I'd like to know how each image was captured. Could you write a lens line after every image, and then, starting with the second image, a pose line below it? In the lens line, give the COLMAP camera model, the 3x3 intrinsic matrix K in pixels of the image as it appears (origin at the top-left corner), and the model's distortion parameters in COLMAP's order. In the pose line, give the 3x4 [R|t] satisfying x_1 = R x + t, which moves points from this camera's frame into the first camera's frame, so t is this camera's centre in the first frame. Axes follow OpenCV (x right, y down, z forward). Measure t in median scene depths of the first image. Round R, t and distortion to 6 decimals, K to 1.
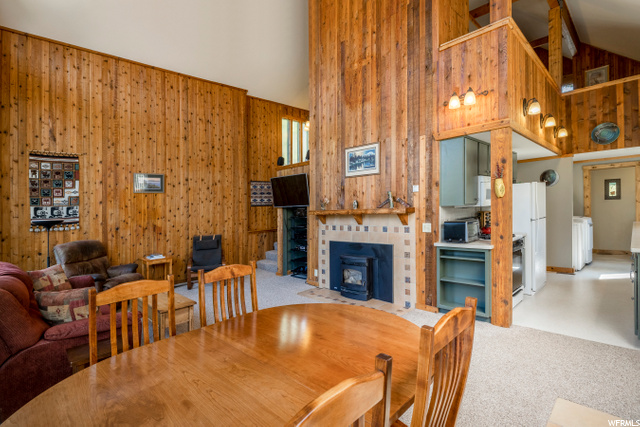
lens RADIAL K [[314.4, 0, 320.0], [0, 314.4, 213.5], [0, 0, 1]] dist [0.000801, -0.000396]
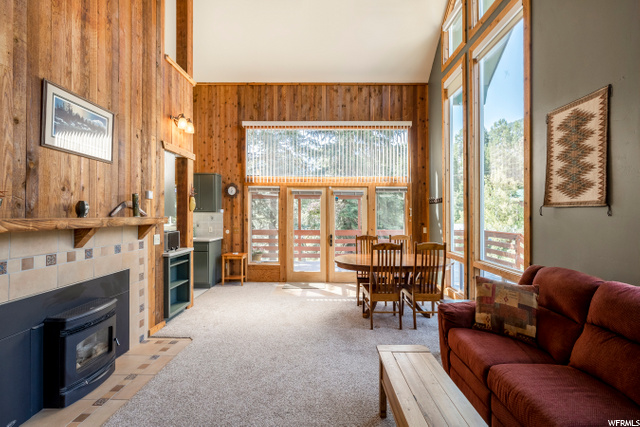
lens RADIAL K [[282.1, 0, 320.0], [0, 282.1, 213.5], [0, 0, 1]] dist [0.000220, 0.000101]
pose [[-0.685639, 0.010188, 0.727870, -0.472860], [-0.003745, 0.999839, -0.017523, -0.014363], [-0.727932, -0.014740, -0.685491, 0.996209]]
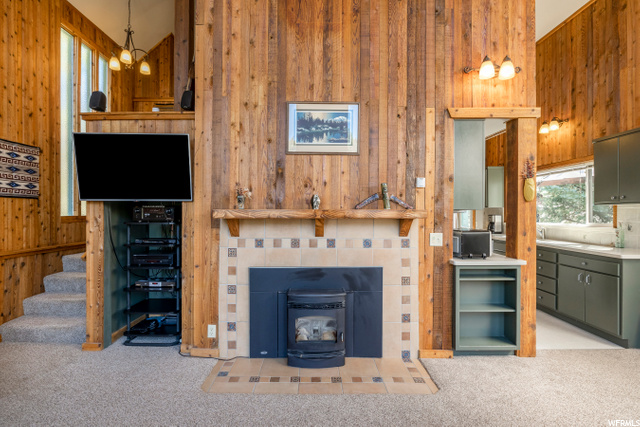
lens RADIAL K [[306.1, 0, 320.6], [0, 306.1, 225.0], [0, 0, 1]] dist [-0.004961, -0.000196]
pose [[0.706821, 0.008389, 0.707342, -0.267335], [-0.013541, 0.999907, 0.001673, 0.012308], [-0.707263, -0.010760, 0.706869, 0.573398]]
